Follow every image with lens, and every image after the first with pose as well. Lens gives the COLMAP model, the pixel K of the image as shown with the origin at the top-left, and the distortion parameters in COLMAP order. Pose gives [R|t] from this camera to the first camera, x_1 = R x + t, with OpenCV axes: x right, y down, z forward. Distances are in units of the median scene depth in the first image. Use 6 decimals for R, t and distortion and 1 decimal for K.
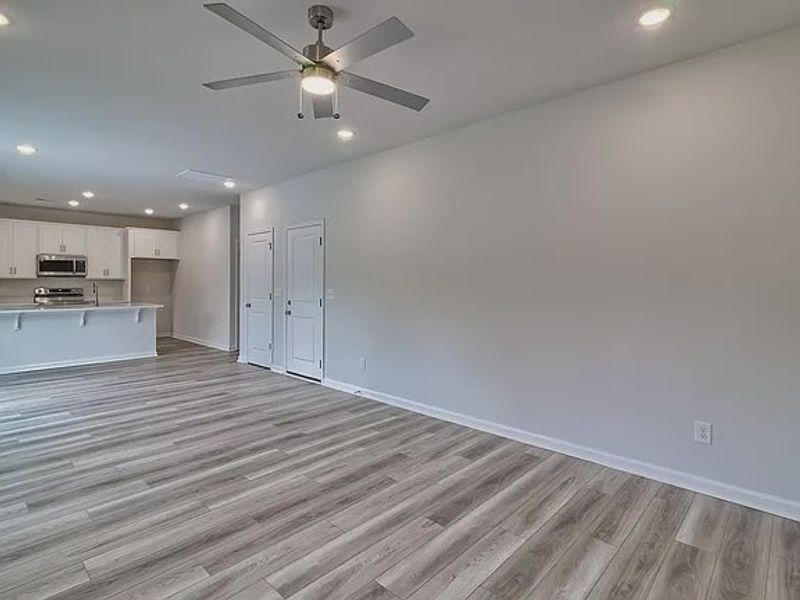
lens RADIAL K [[420.2, 0, 397.9], [0, 420.2, 283.1], [0, 0, 1]] dist [0.001661, 0.000560]
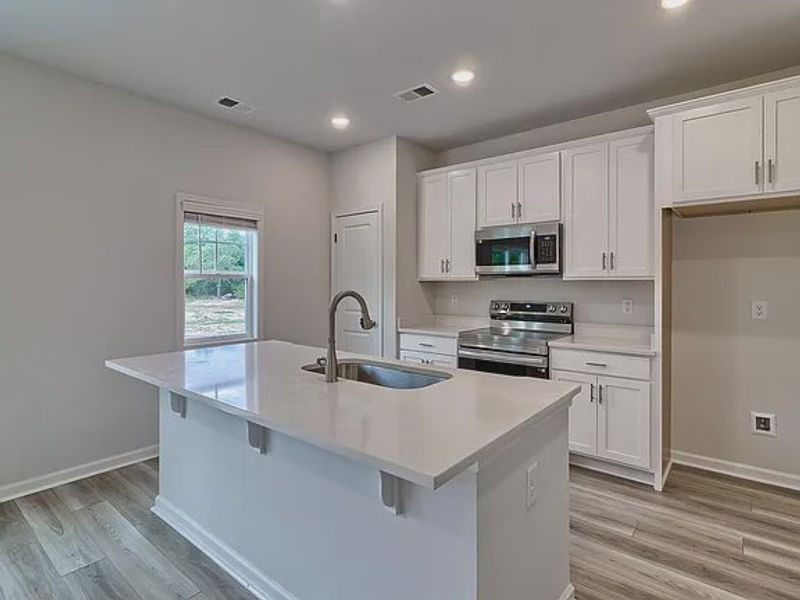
lens RADIAL K [[417.9, 0, 371.4], [0, 417.9, 286.0], [0, 0, 1]] dist [-0.041219, 0.001585]
pose [[0.071476, -0.000692, -0.997442, -0.388030], [-0.005083, 0.999987, -0.001058, -0.003420], [0.997429, 0.005146, 0.071472, 0.832014]]
